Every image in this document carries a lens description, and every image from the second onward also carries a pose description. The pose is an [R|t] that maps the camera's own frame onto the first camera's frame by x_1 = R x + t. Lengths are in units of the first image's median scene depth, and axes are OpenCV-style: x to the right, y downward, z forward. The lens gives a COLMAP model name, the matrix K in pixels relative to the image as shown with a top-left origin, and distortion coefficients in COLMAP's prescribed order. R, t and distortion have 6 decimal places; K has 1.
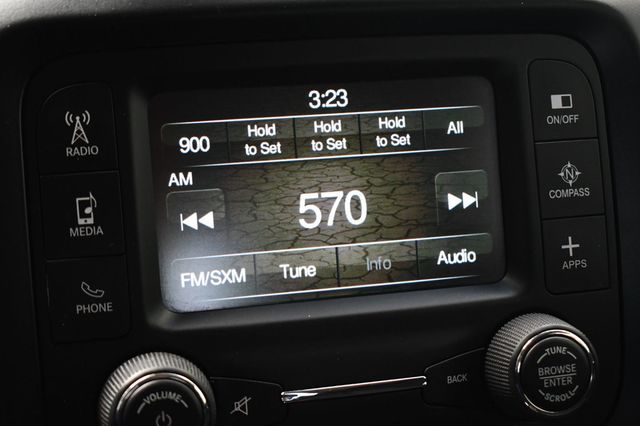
lens RADIAL K [[1246.8, 0, 321.1], [0, 1246.8, 211.8], [0, 0, 1]] dist [0.050915, 0.000000]
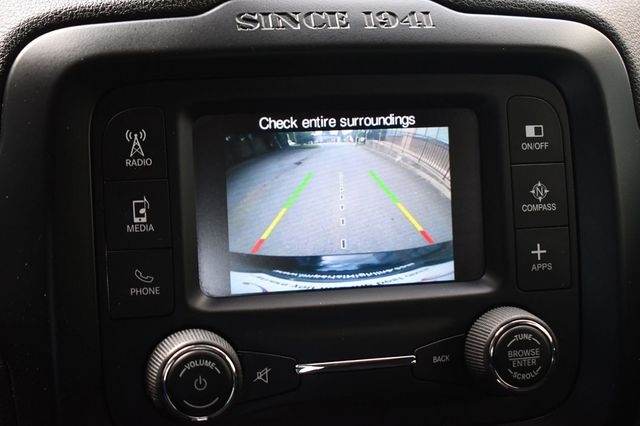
lens RADIAL K [[1246.8, 0, 319.0], [0, 1246.8, 213.2], [0, 0, 1]] dist [0.050915, 0.000000]
pose [[0.999644, 0.026415, -0.003673, -0.008700], [-0.026440, 0.999626, -0.006989, 0.004695], [0.003487, 0.007084, 0.999969, -0.212049]]
